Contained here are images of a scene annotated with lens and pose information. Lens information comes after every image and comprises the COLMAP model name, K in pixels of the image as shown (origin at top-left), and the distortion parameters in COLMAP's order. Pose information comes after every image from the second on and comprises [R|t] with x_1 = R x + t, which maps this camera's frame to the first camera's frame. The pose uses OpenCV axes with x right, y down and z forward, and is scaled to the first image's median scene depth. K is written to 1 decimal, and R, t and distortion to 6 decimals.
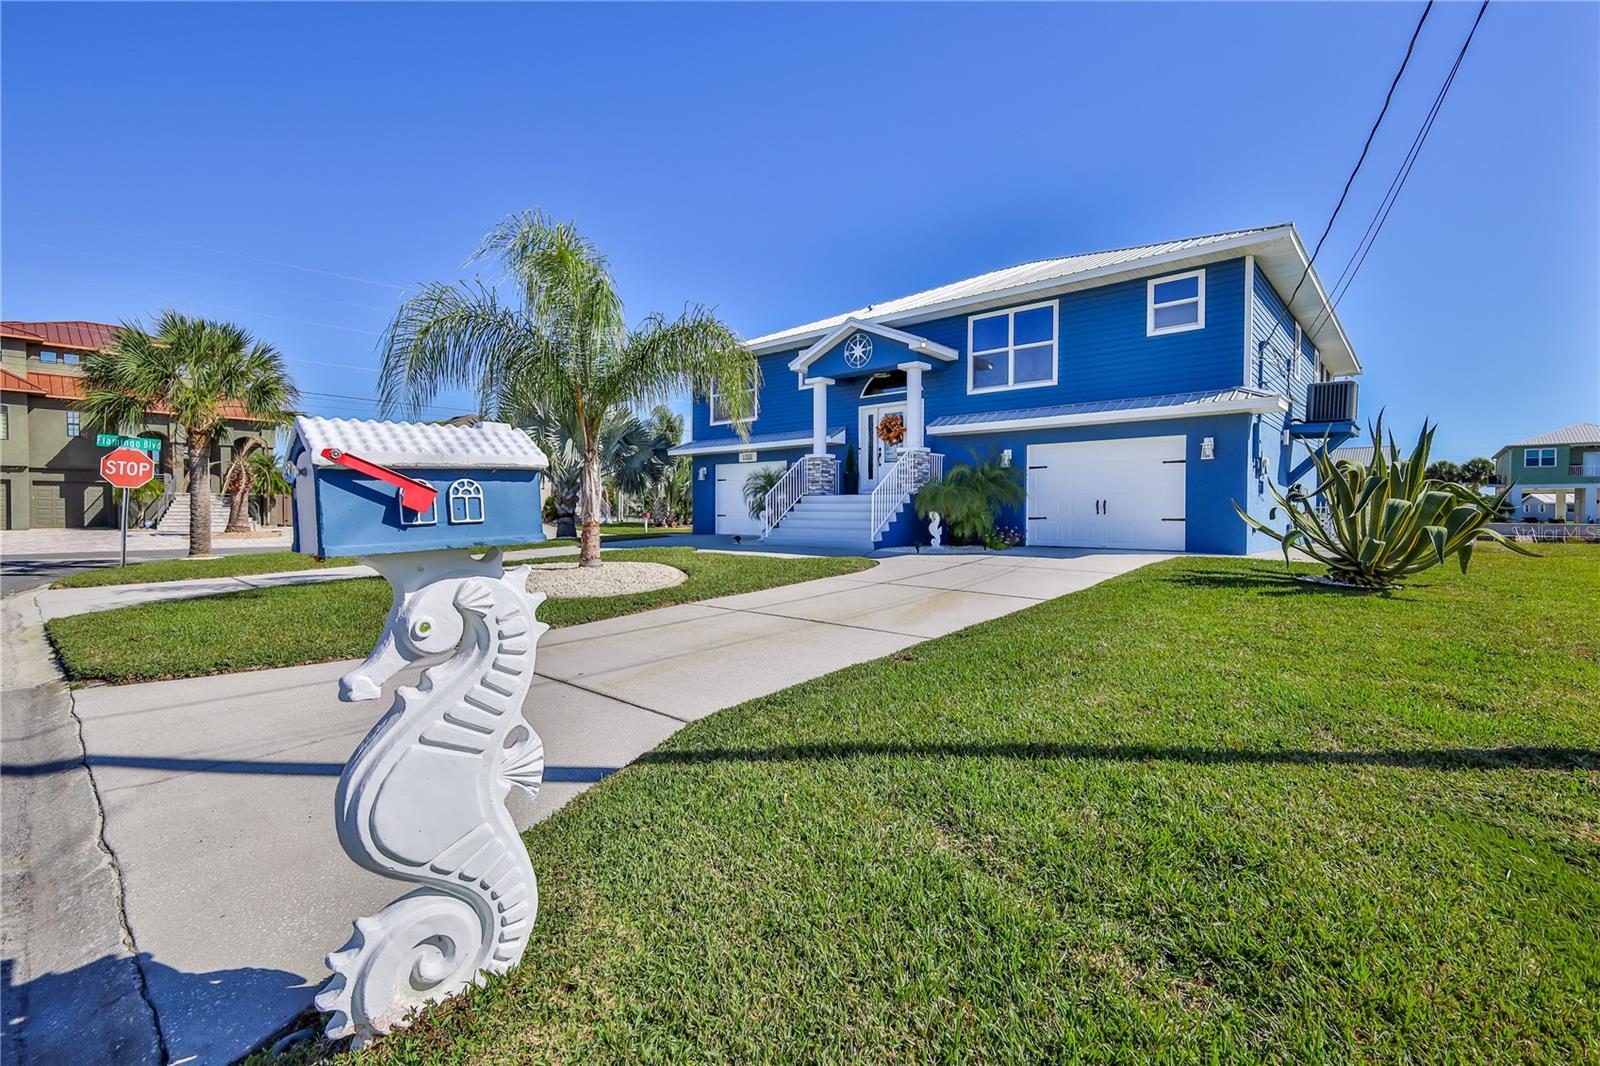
lens RADIAL K [[699.6, 0, 800.0], [0, 699.6, 533.0], [0, 0, 1]] dist [0.000874, 0.000054]
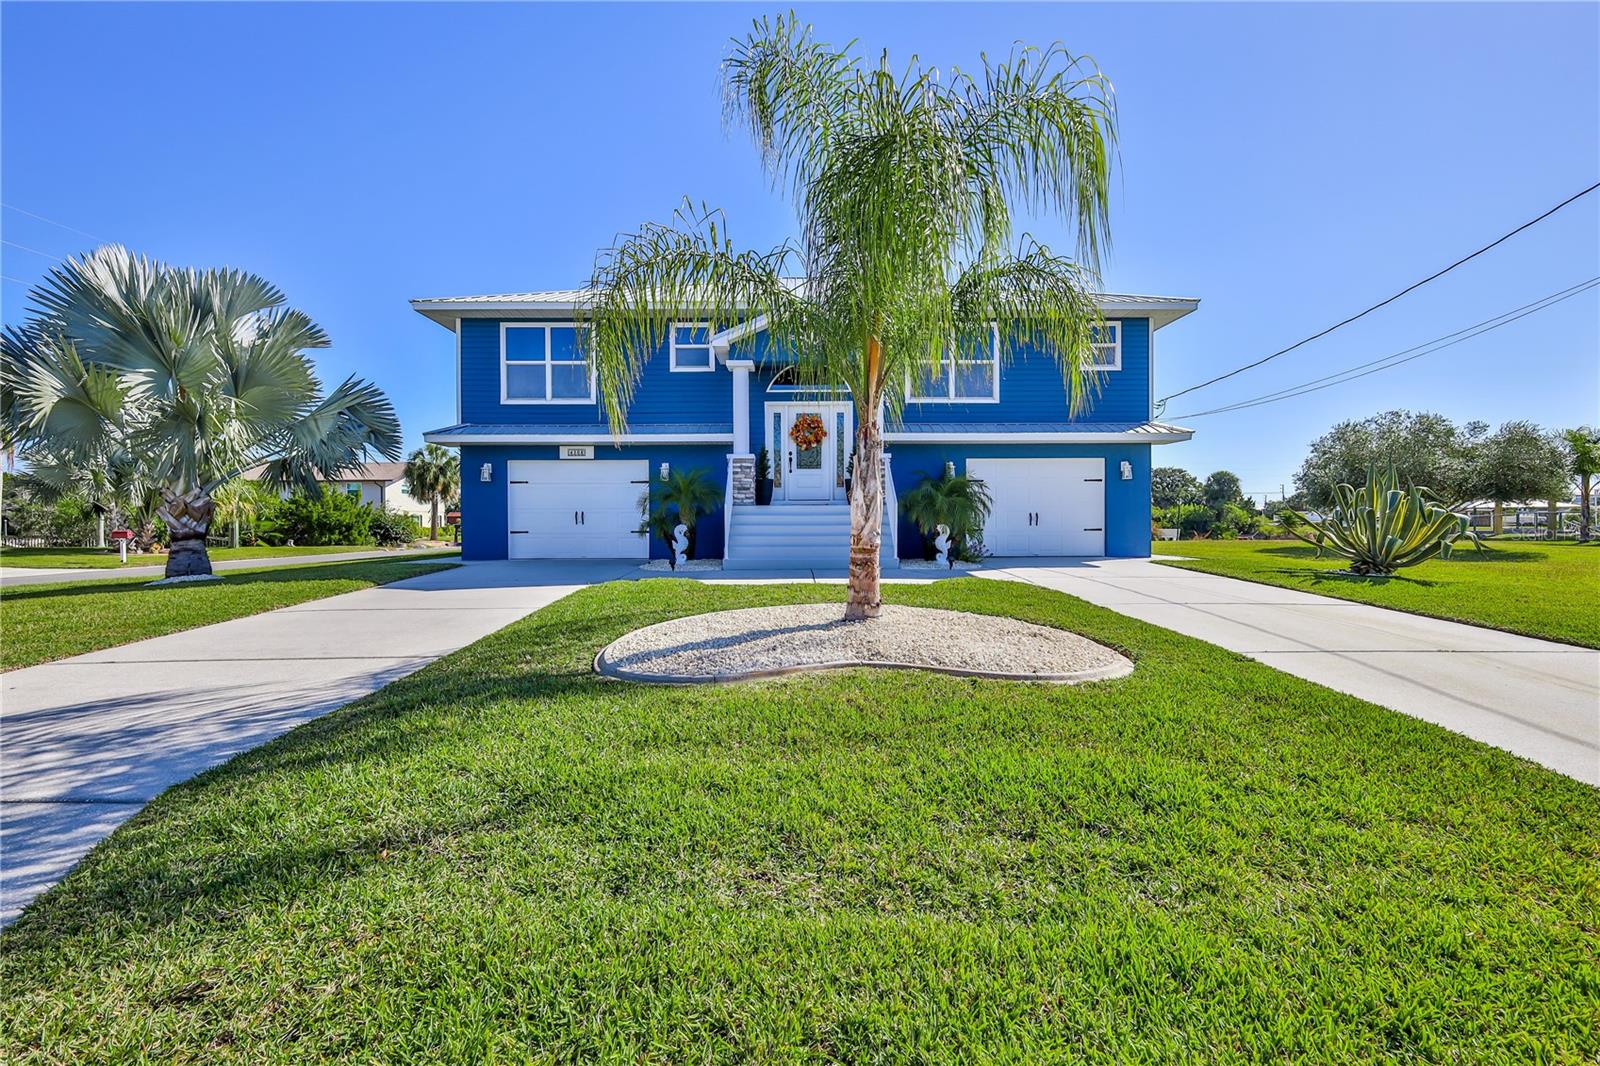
lens RADIAL K [[663.9, 0, 800.0], [0, 663.9, 533.0], [0, 0, 1]] dist [-0.000024, -0.000002]
pose [[0.741948, -0.014431, 0.670302, -0.430109], [0.027801, 0.999571, -0.009253, -0.012630], [-0.669880, 0.025501, 0.742031, 0.378193]]
